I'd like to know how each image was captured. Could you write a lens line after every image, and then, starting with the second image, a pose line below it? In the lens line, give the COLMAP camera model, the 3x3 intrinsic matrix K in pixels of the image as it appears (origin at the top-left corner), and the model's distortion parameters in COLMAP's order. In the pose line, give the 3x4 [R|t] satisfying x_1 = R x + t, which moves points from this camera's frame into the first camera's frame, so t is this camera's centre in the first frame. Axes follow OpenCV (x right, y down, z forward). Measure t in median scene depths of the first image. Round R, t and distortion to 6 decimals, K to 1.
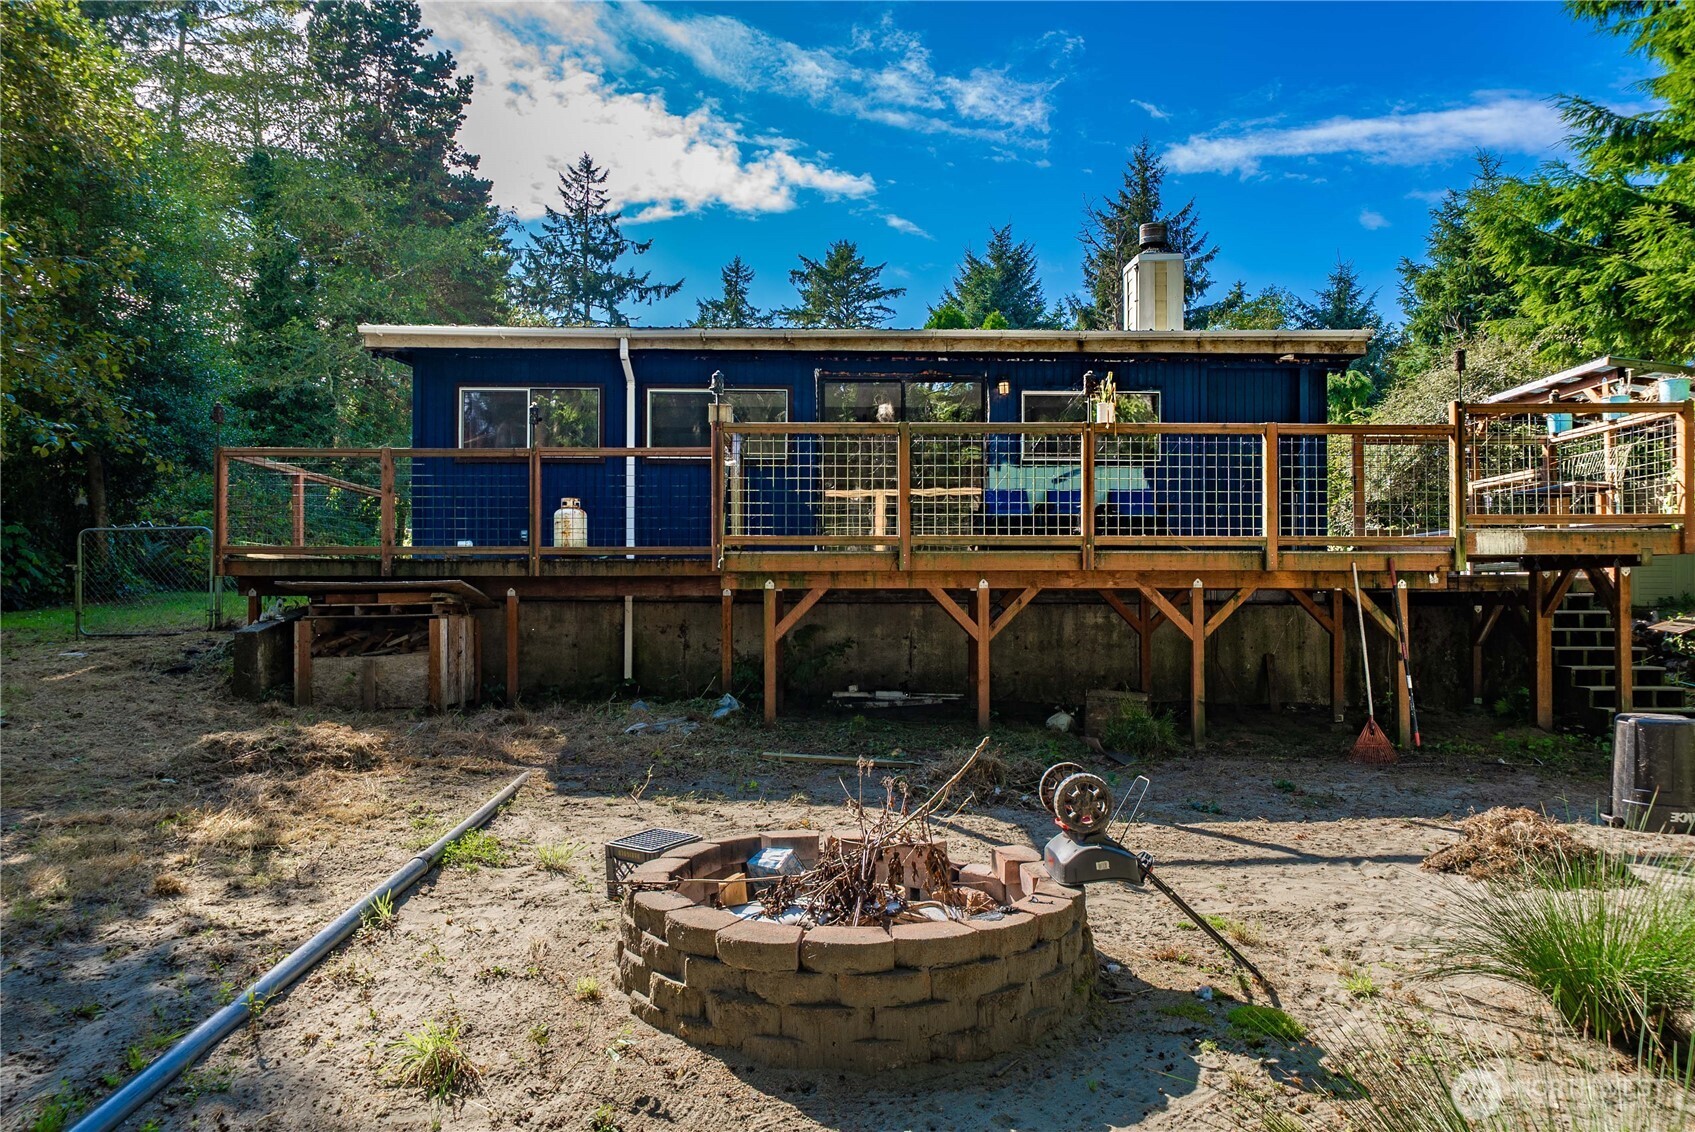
lens RADIAL K [[1100.2, 0, 850.6], [0, 1100.2, 606.9], [0, 0, 1]] dist [0.001502, 0.003896]
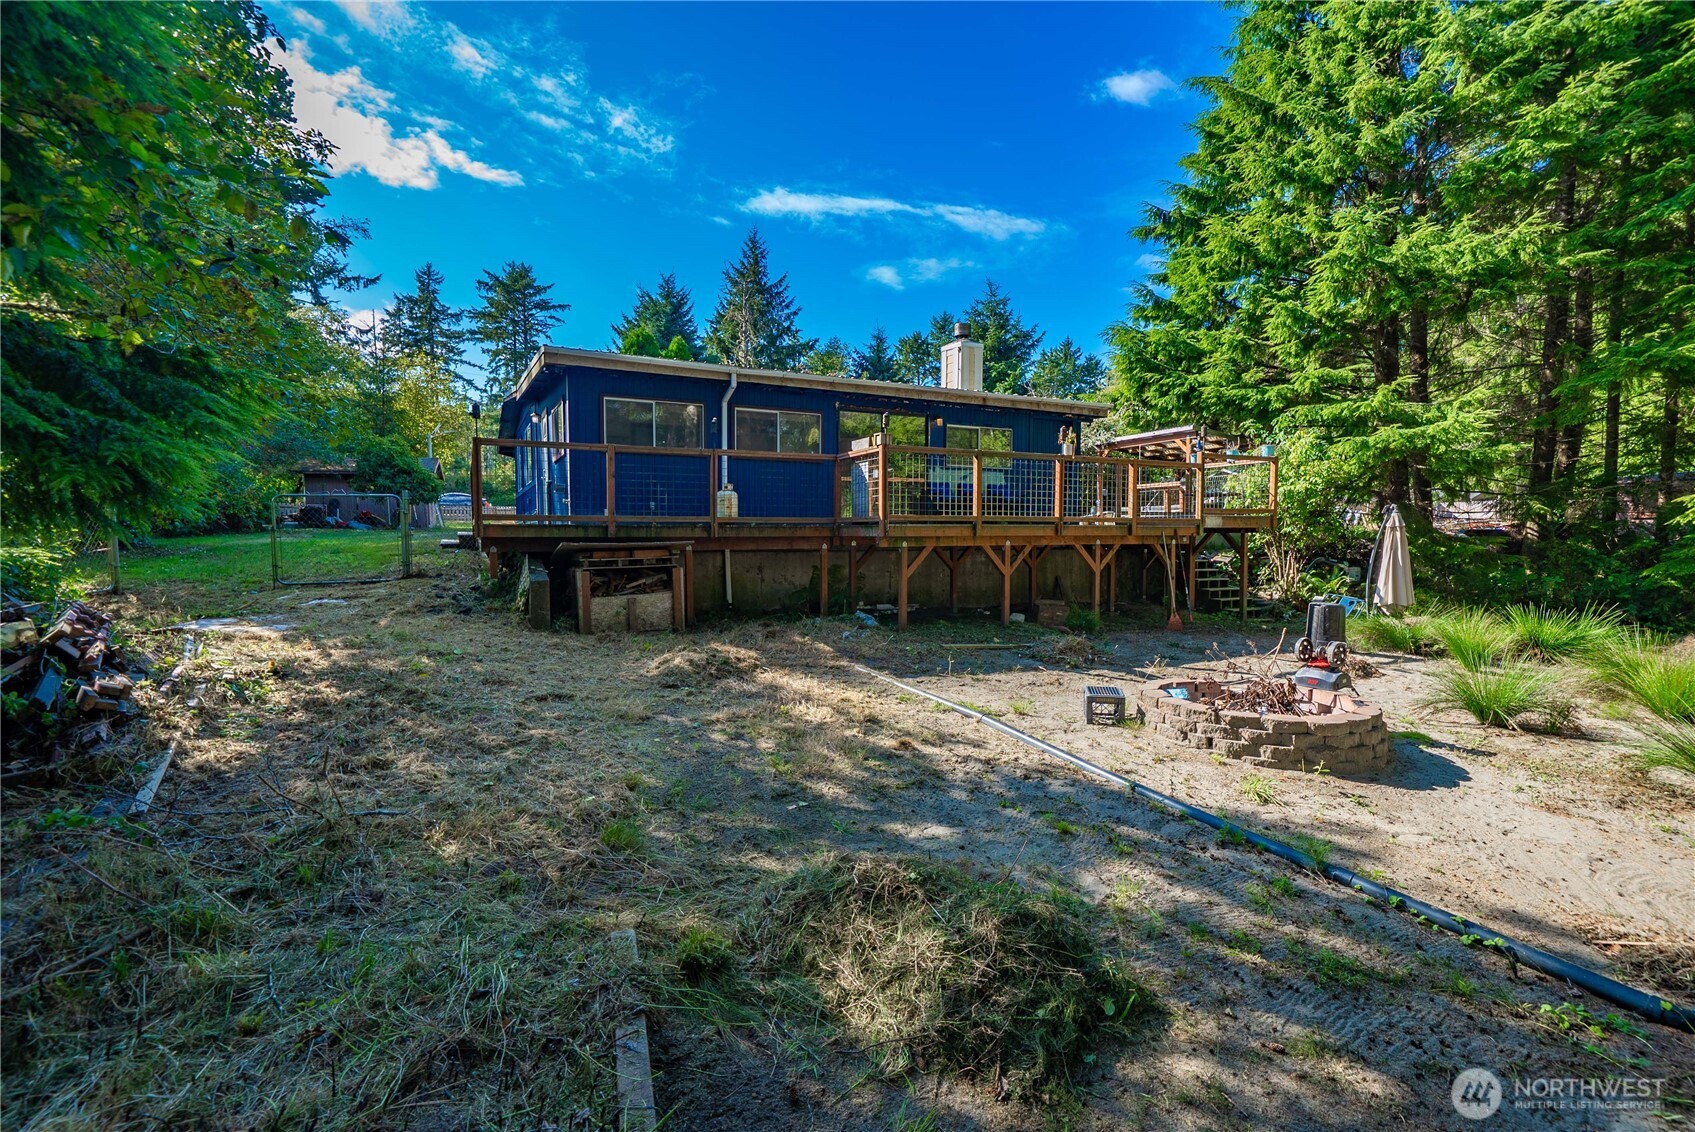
lens RADIAL K [[745.6, 0, 856.2], [0, 745.6, 574.2], [0, 0, 1]] dist [-0.000308, 0.000412]
pose [[0.904947, -0.023181, 0.424892, -0.478923], [0.002451, 0.998782, 0.049270, -0.023686], [-0.425517, -0.043545, 0.903902, 0.013109]]
